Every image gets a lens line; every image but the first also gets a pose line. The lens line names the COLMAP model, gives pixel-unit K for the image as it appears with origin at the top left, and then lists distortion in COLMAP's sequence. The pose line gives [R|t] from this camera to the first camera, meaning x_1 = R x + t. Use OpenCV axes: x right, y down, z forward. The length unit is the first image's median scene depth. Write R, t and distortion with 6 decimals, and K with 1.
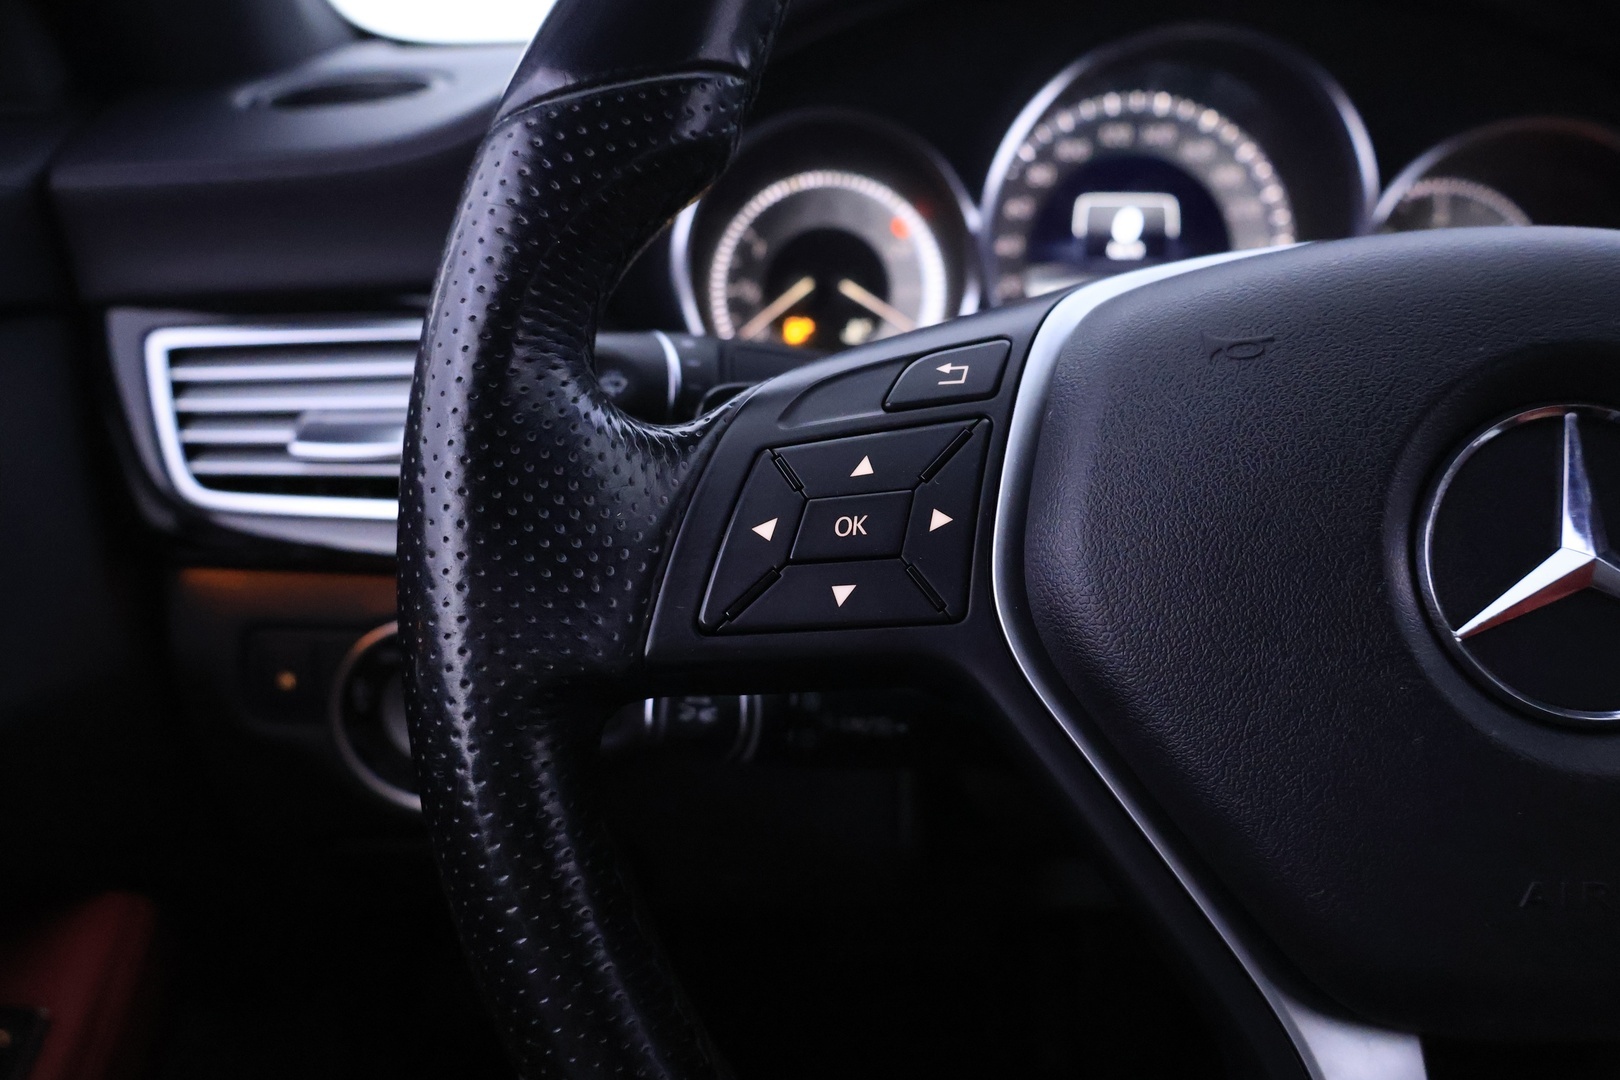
lens RADIAL K [[1351.9, 0, 810.0], [0, 1351.9, 540.0], [0, 0, 1]] dist [-0.003791, -0.003697]
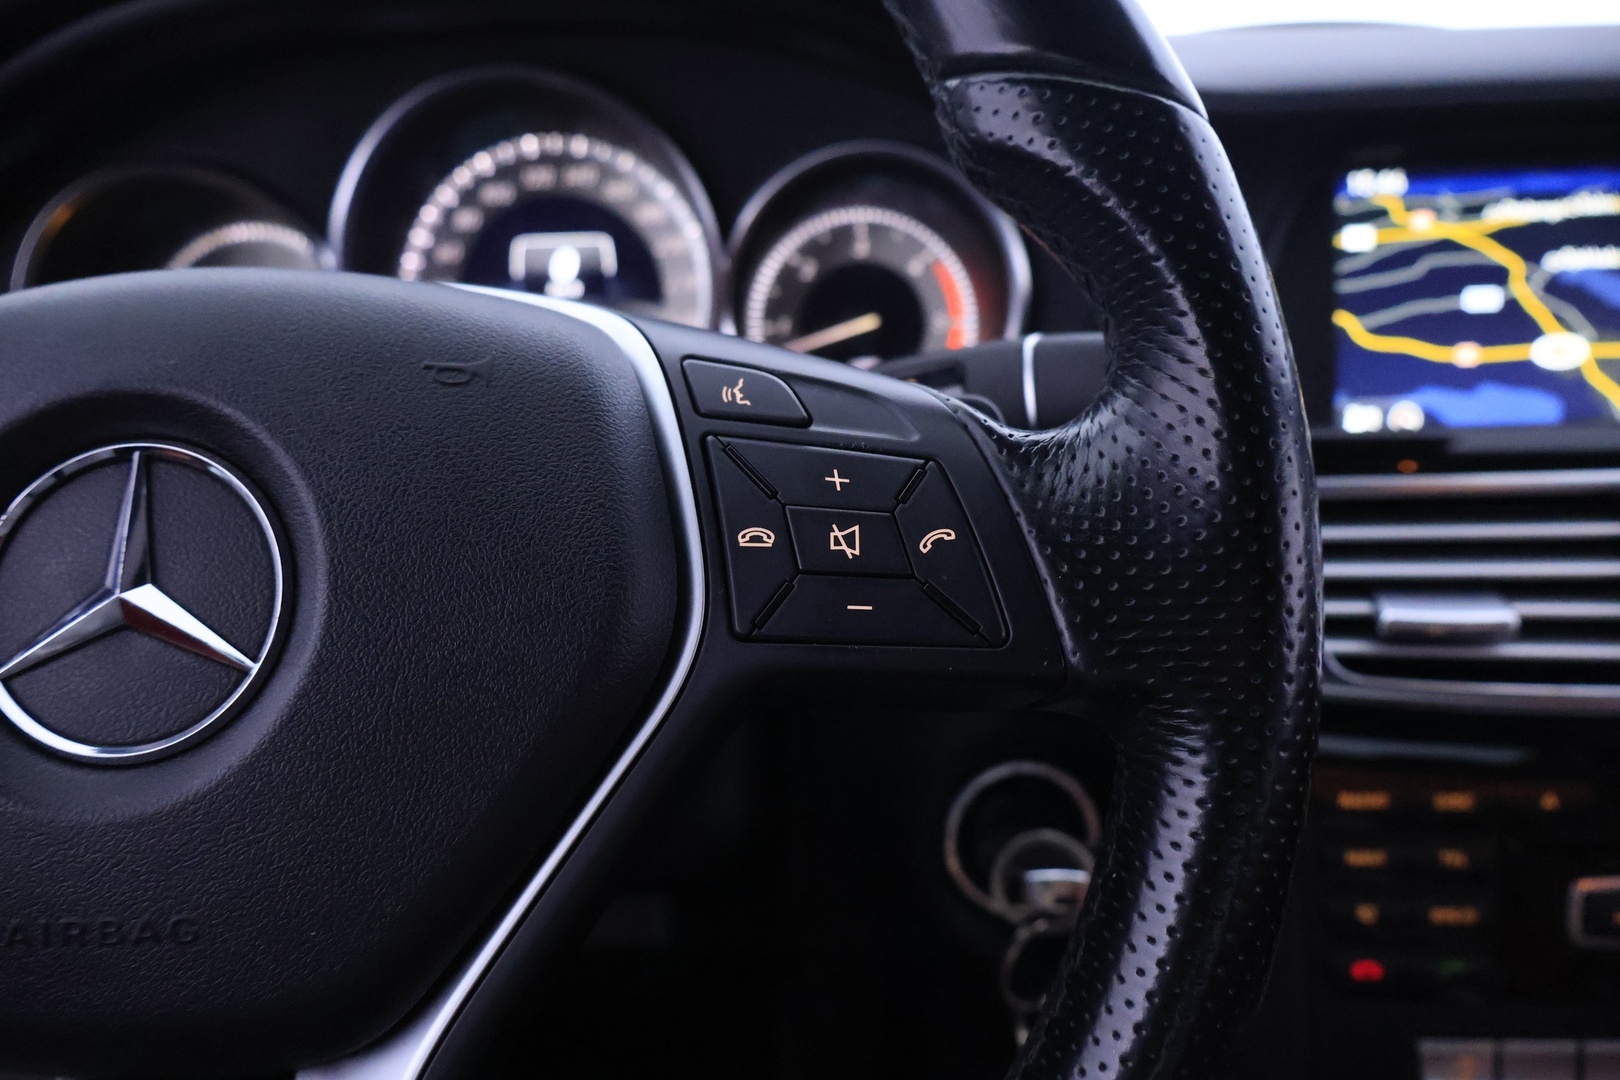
lens RADIAL K [[1351.9, 0, 810.0], [0, 1351.9, 540.0], [0, 0, 1]] dist [-0.003791, -0.003697]
pose [[0.999292, -0.032719, -0.018565, 0.442974], [0.032200, 0.999101, -0.027592, 0.006855], [0.019451, 0.026974, 0.999447, -0.003714]]
